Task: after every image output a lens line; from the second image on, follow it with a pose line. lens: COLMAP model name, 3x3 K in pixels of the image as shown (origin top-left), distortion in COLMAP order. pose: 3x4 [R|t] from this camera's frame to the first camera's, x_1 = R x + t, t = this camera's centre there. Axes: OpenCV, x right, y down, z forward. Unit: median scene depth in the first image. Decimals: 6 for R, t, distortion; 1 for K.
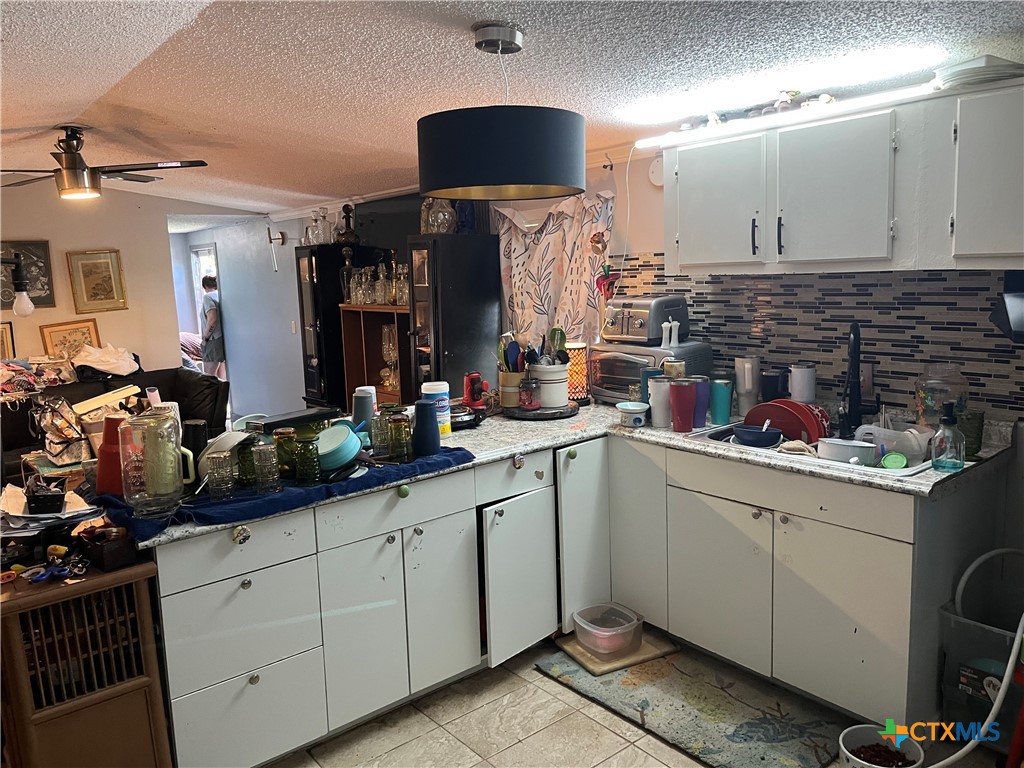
lens RADIAL K [[773.7, 0, 512.0], [0, 773.7, 384.0], [0, 0, 1]] dist [0.056903, -0.087098]
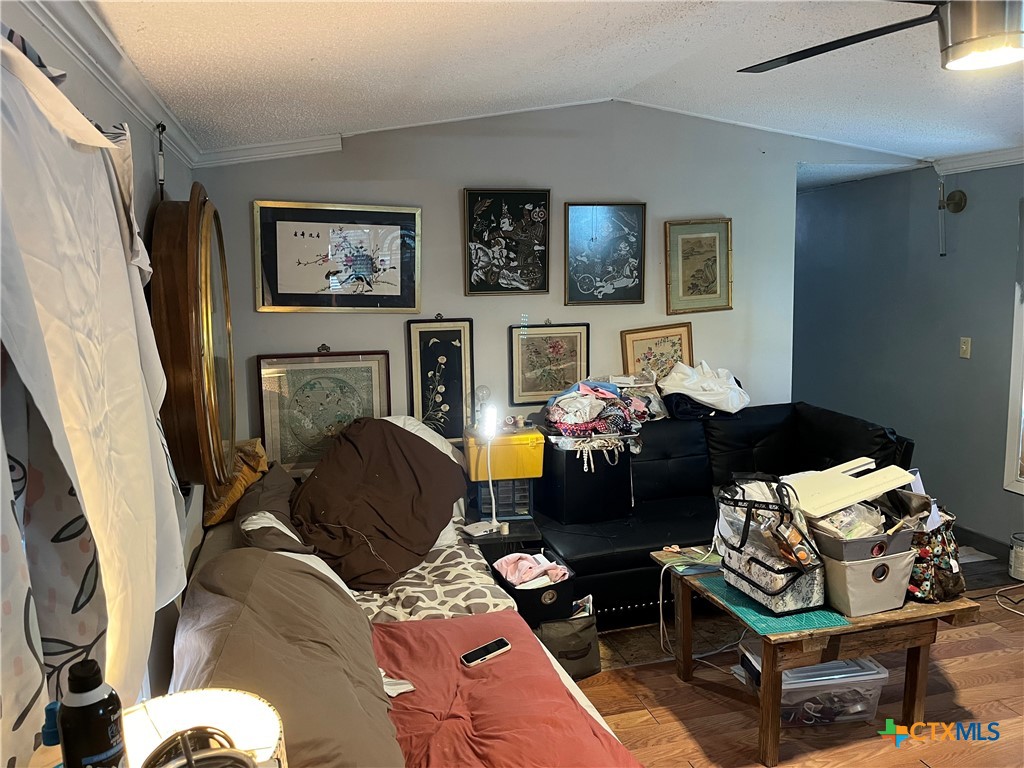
lens RADIAL K [[773.7, 0, 512.0], [0, 773.7, 384.0], [0, 0, 1]] dist [0.056903, -0.087098]
pose [[0.916155, 0.080050, -0.392750, -0.424081], [-0.077809, 0.996733, 0.021651, -0.035374], [0.393200, 0.010723, 0.919390, 0.345986]]
